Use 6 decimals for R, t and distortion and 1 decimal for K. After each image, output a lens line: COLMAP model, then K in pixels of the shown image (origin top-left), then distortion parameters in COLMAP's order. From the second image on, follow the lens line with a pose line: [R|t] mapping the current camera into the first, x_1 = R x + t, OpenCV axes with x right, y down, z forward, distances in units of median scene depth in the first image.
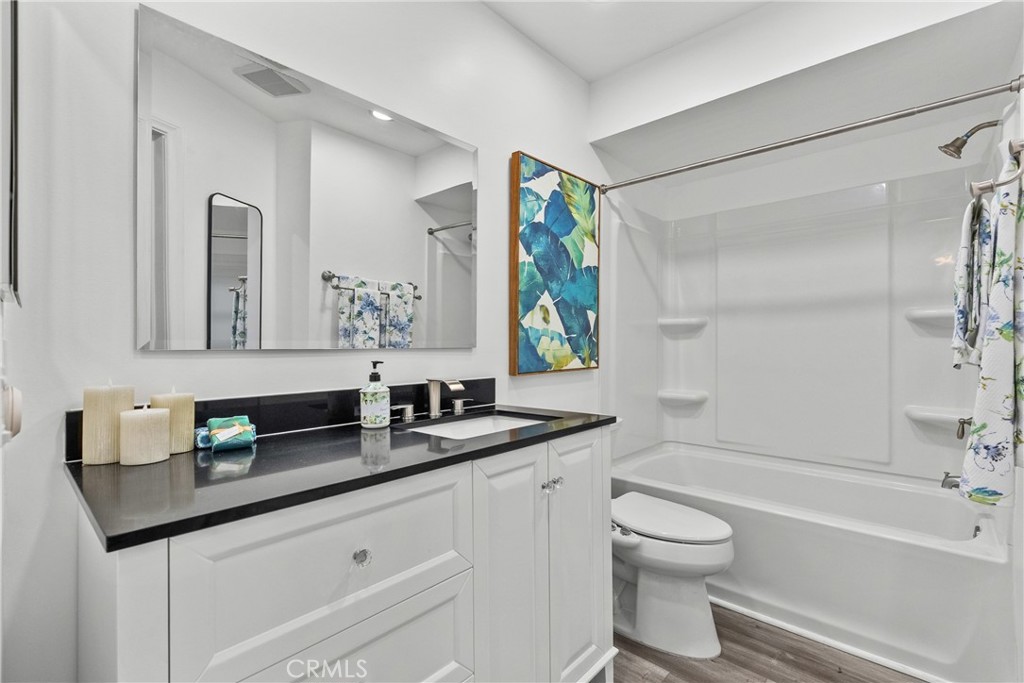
lens RADIAL K [[462.5, 0, 509.8], [0, 462.5, 342.9], [0, 0, 1]] dist [-0.008650, 0.001269]
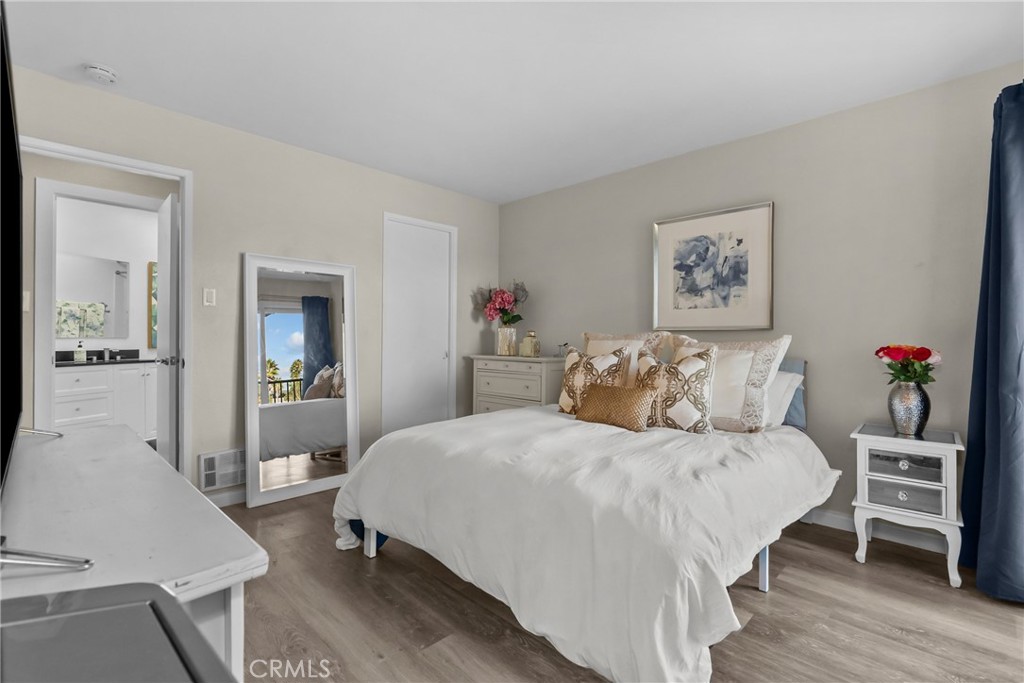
lens RADIAL K [[462.5, 0, 517.0], [0, 462.5, 336.2], [0, 0, 1]] dist [-0.008650, 0.001269]
pose [[0.879630, -0.003668, 0.475645, 0.386655], [0.006761, 0.999966, -0.004794, 0.018278], [-0.475611, 0.007433, 0.879624, -1.460715]]
